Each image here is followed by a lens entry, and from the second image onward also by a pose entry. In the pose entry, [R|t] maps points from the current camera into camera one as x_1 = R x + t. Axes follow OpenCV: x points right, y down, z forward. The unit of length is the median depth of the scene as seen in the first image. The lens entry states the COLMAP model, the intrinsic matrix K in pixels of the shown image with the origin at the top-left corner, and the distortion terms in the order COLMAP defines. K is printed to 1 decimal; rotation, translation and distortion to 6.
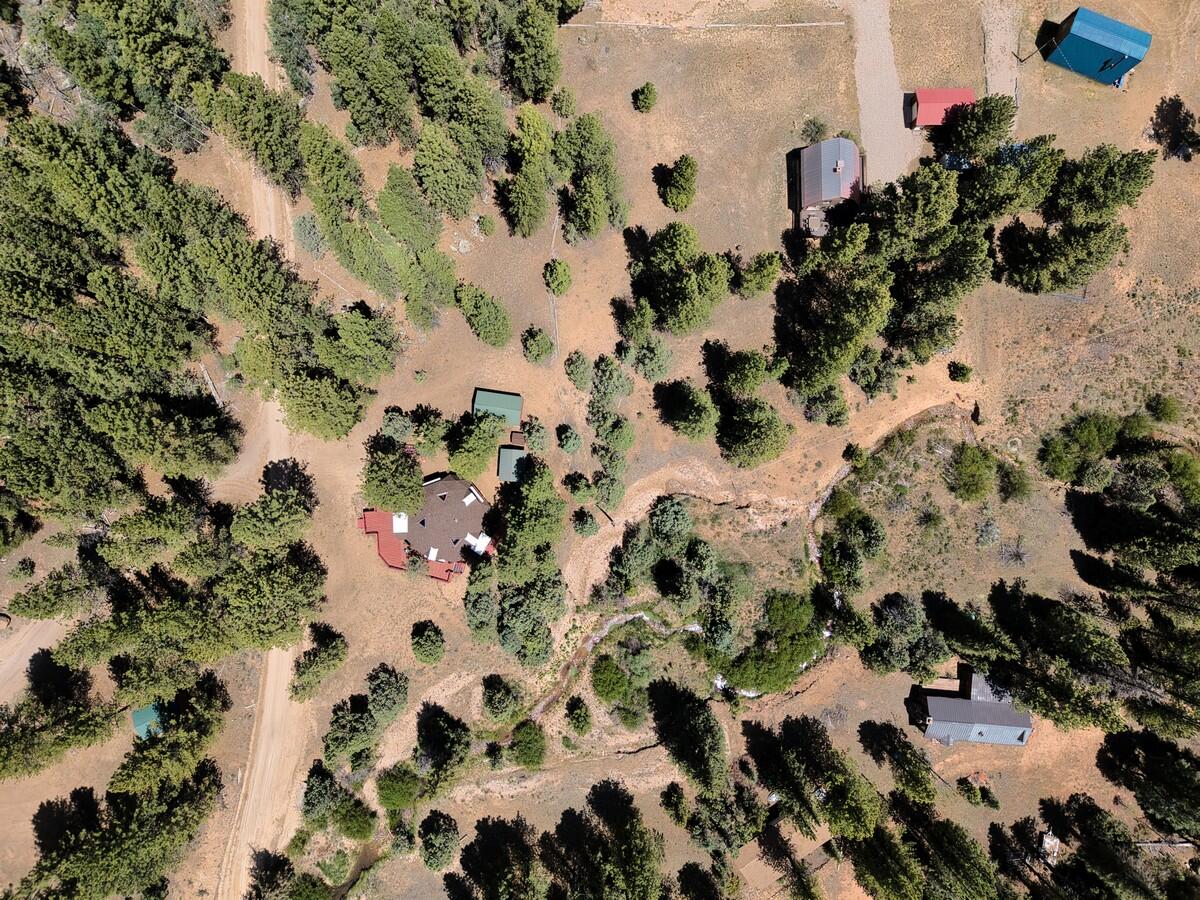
lens RADIAL K [[833.9, 0, 602.5], [0, 833.9, 451.2], [0, 0, 1]] dist [0.029300, -0.024369]
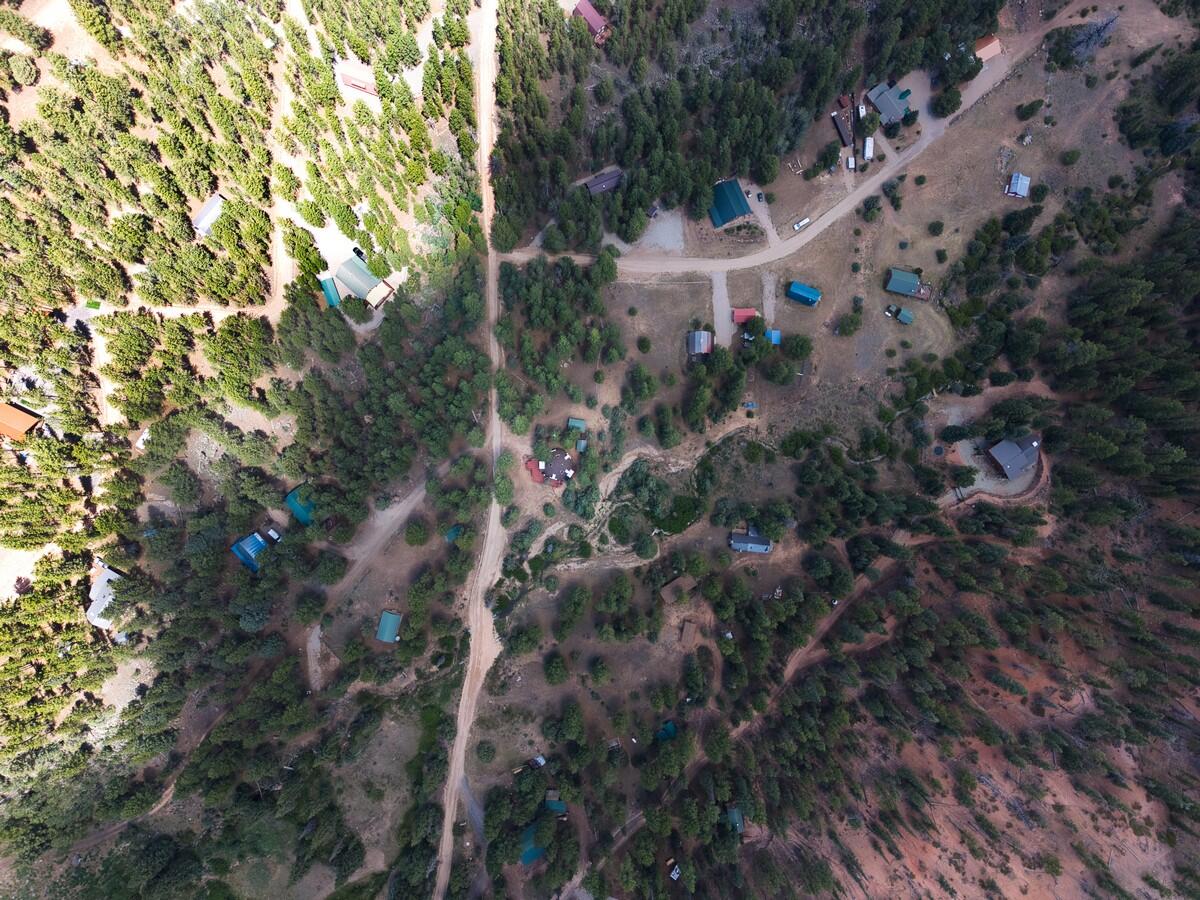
lens RADIAL K [[833.9, 0, 604.3], [0, 833.9, 444.5], [0, 0, 1]] dist [0.029300, -0.024369]
pose [[0.999772, 0.020928, -0.004221, -0.022009], [-0.020922, 0.999780, 0.001328, 0.007116], [0.004248, -0.001239, 0.999990, -1.721274]]
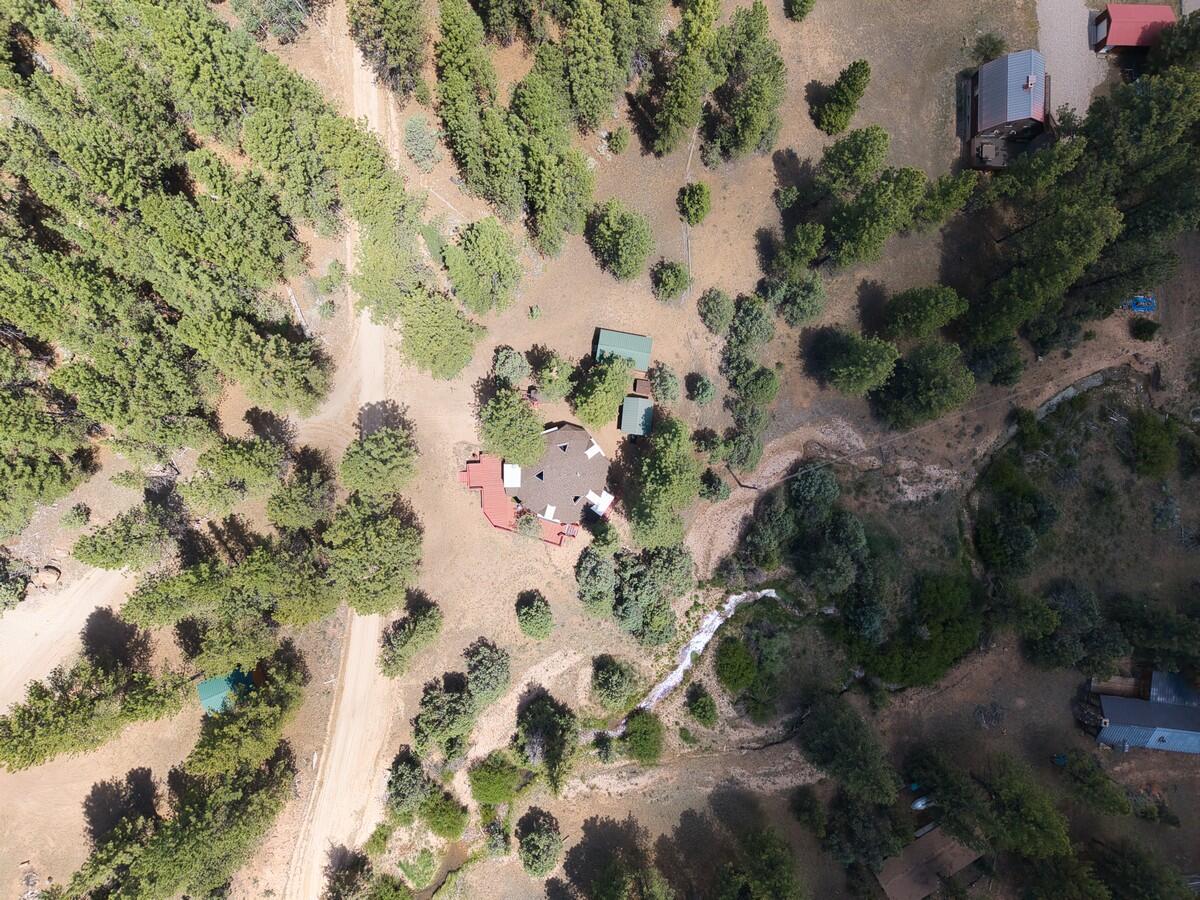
lens RADIAL K [[833.9, 0, 606.4], [0, 833.9, 452.0], [0, 0, 1]] dist [0.029300, -0.024369]
pose [[0.999497, 0.031639, 0.002272, -0.140482], [-0.031634, 0.999497, -0.002065, 0.056539], [-0.002336, 0.001992, 0.999995, 0.122605]]
